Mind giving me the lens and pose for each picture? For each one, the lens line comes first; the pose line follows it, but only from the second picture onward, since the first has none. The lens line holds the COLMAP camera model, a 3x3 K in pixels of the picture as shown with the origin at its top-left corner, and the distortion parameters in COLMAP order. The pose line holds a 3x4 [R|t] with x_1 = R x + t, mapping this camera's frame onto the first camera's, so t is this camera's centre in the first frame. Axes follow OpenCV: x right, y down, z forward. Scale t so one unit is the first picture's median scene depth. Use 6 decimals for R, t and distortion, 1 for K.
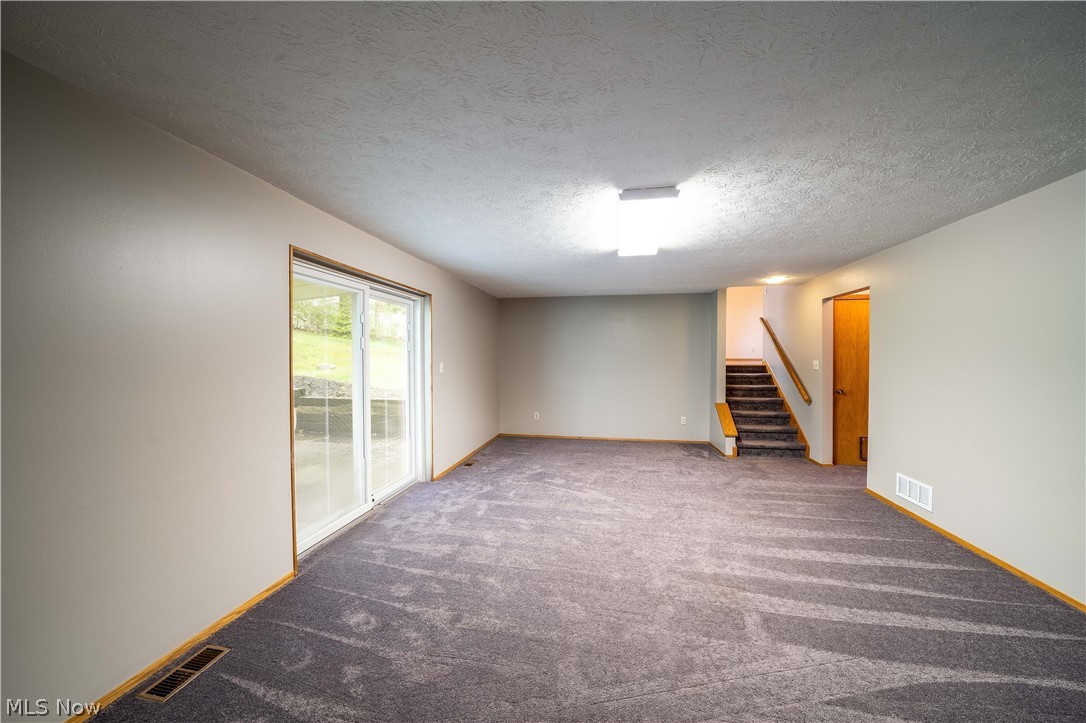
lens RADIAL K [[379.2, 0, 546.0], [0, 379.2, 362.7], [0, 0, 1]] dist [-0.022043, 0.001057]
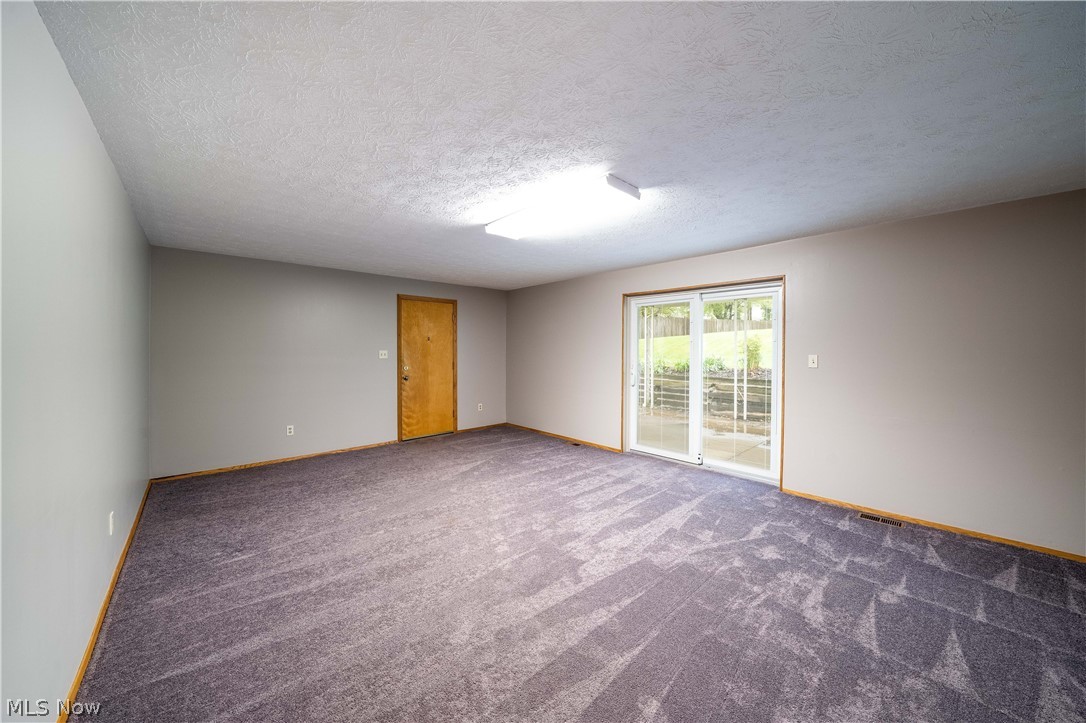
lens RADIAL K [[379.2, 0, 548.7], [0, 379.2, 345.5], [0, 0, 1]] dist [-0.022043, 0.001057]
pose [[-0.593661, -0.012391, -0.804620, 0.705026], [-0.017710, 0.999840, -0.002331, -0.006831], [0.804520, 0.012866, -0.593786, 1.066854]]
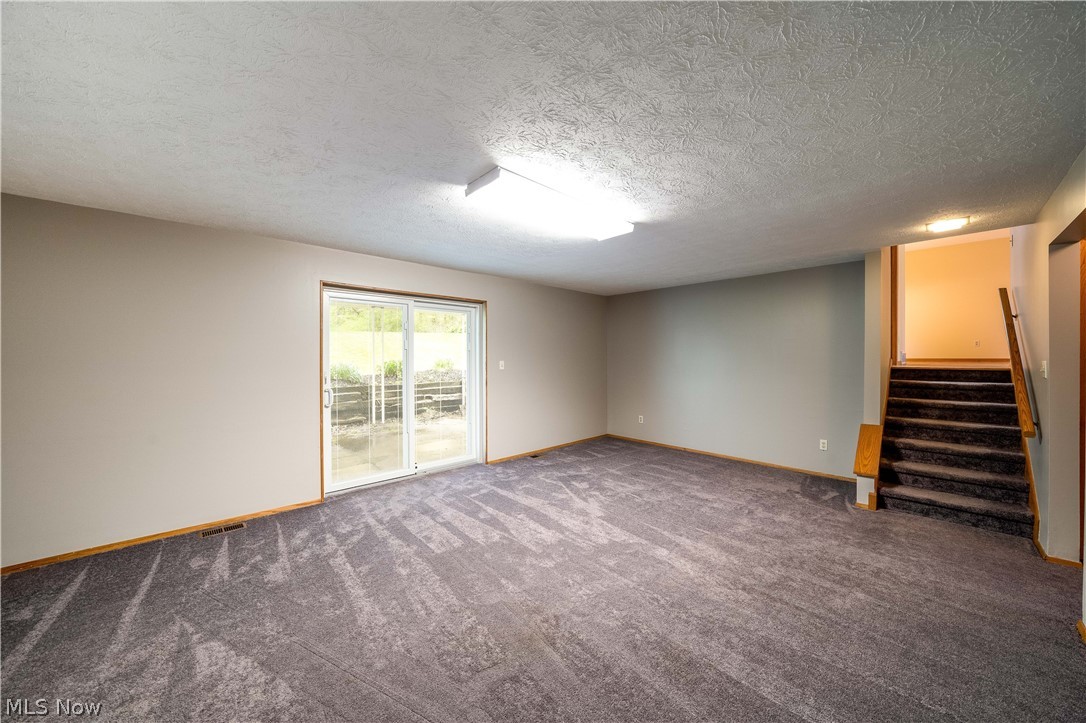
lens RADIAL K [[379.2, 0, 542.6], [0, 379.2, 359.0], [0, 0, 1]] dist [-0.022043, 0.001057]
pose [[0.803530, 0.002762, -0.595257, 0.513089], [-0.008539, 0.999940, -0.006887, 0.002375], [0.595202, 0.010617, 0.803506, 0.175813]]
